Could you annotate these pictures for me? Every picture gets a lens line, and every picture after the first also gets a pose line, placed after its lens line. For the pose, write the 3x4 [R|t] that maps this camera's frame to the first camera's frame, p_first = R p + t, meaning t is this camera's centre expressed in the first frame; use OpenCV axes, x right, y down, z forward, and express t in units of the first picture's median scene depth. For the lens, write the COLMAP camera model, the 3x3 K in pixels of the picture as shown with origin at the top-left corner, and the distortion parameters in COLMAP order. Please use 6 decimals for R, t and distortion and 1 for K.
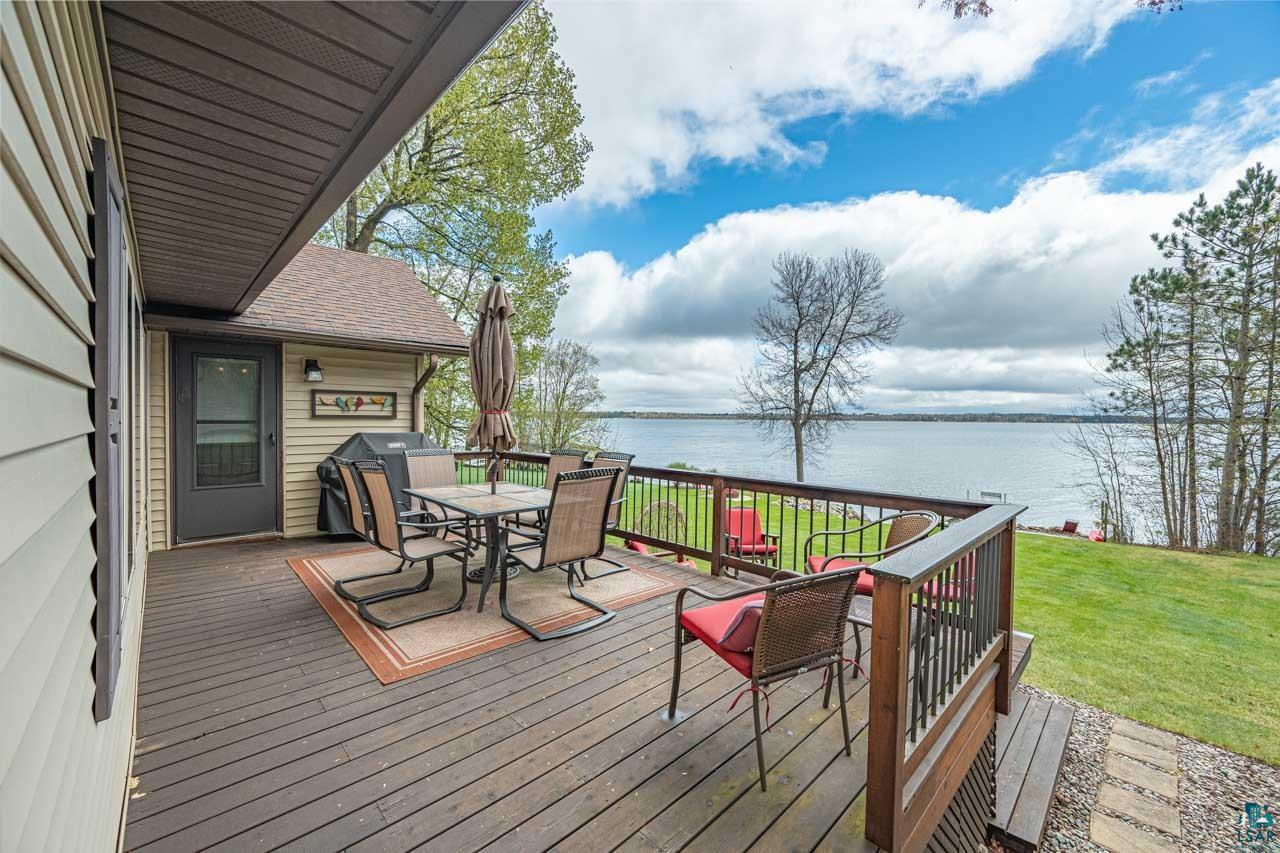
lens RADIAL K [[500.1, 0, 639.4], [0, 500.1, 425.2], [0, 0, 1]] dist [-0.001505, 0.000195]
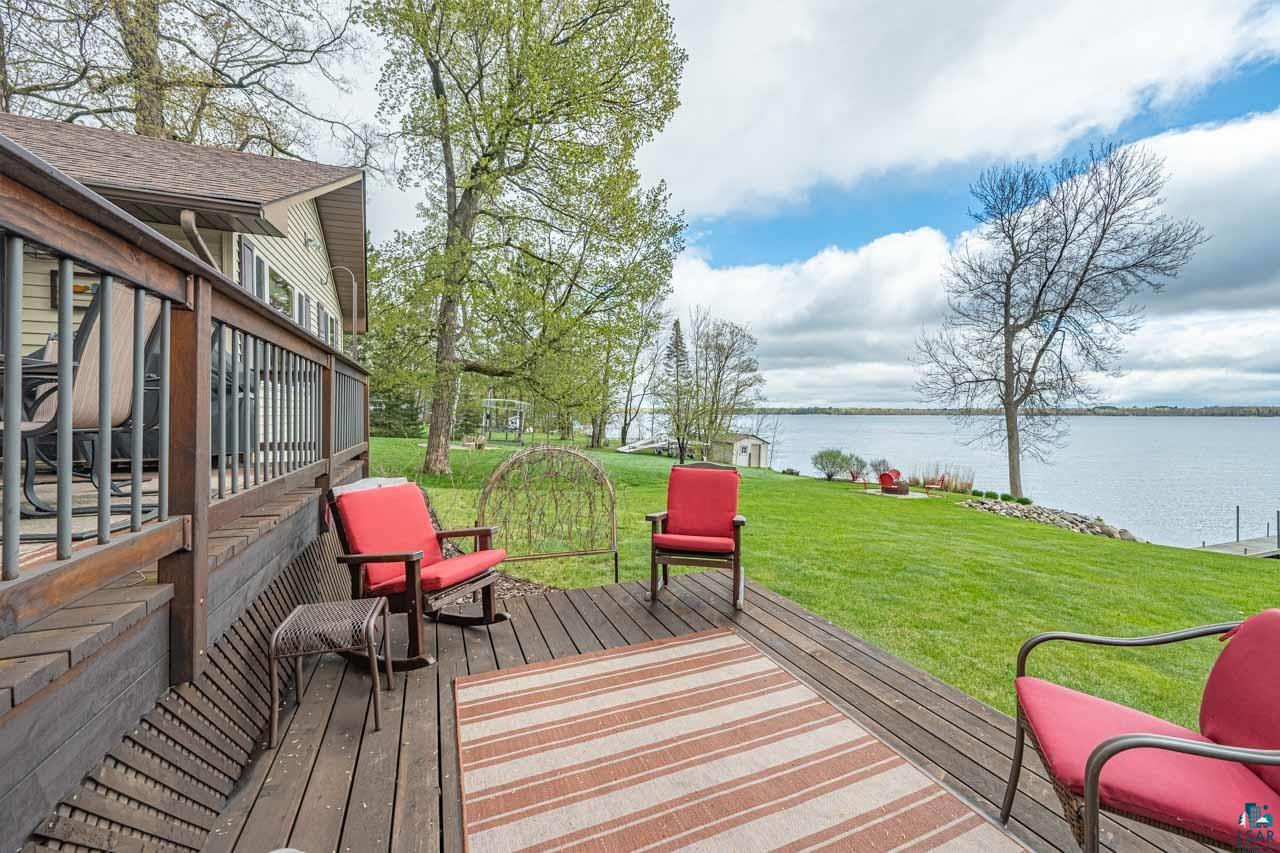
lens RADIAL K [[500.1, 0, 640.6], [0, 500.1, 422.6], [0, 0, 1]] dist [-0.001505, 0.000195]
pose [[0.931011, 0.000230, -0.364991, 0.078465], [-0.000025, 1.000000, 0.000568, 0.027916], [0.364991, -0.000519, 0.931011, 0.118951]]
